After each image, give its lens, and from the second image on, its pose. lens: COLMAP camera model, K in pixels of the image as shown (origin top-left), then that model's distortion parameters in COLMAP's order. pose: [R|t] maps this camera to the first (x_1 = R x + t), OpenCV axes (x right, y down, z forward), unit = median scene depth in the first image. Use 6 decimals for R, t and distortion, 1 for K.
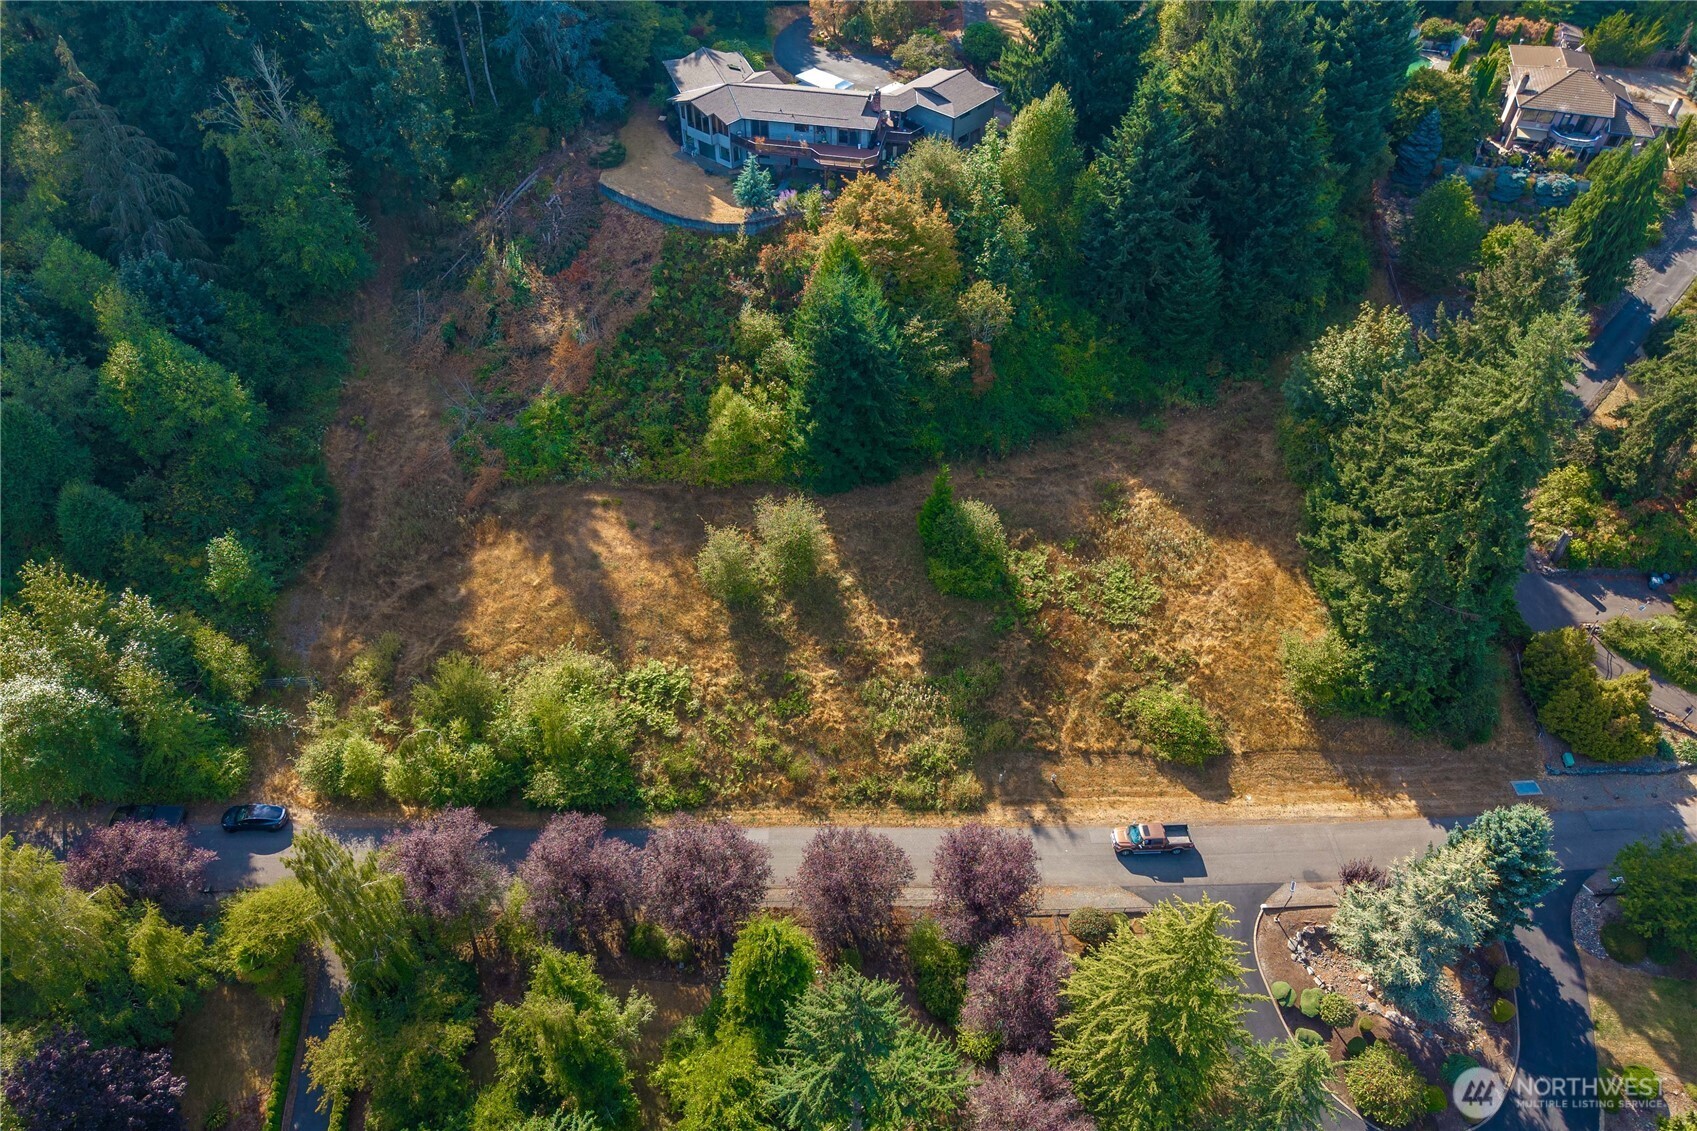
lens RADIAL K [[1153.7, 0, 849.5], [0, 1153.7, 632.8], [0, 0, 1]] dist [0.042130, -0.048211]
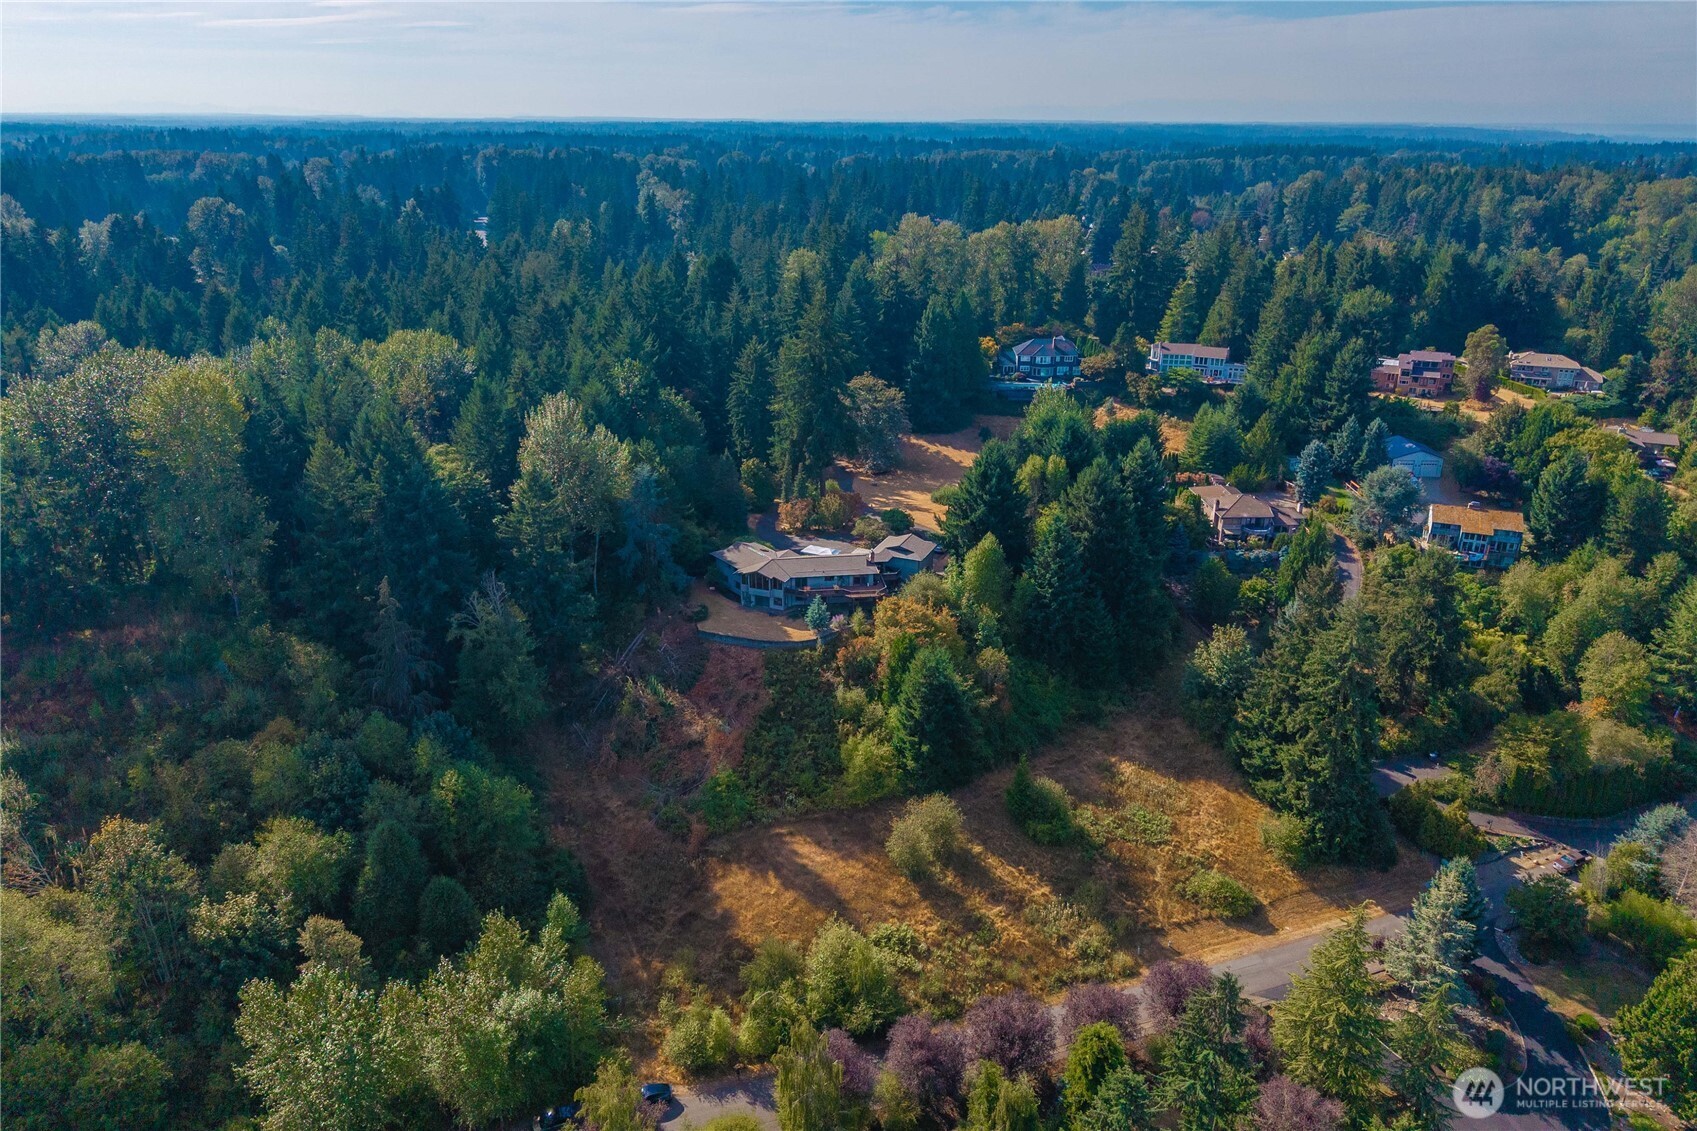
lens RADIAL K [[1162.2, 0, 840.1], [0, 1162.2, 517.0], [0, 0, 1]] dist [0.040036, -0.058514]
pose [[0.949404, -0.106638, 0.295399, -0.523280], [0.234060, 0.867395, -0.439137, 0.183757], [-0.209399, 0.486059, 0.848468, -0.365900]]
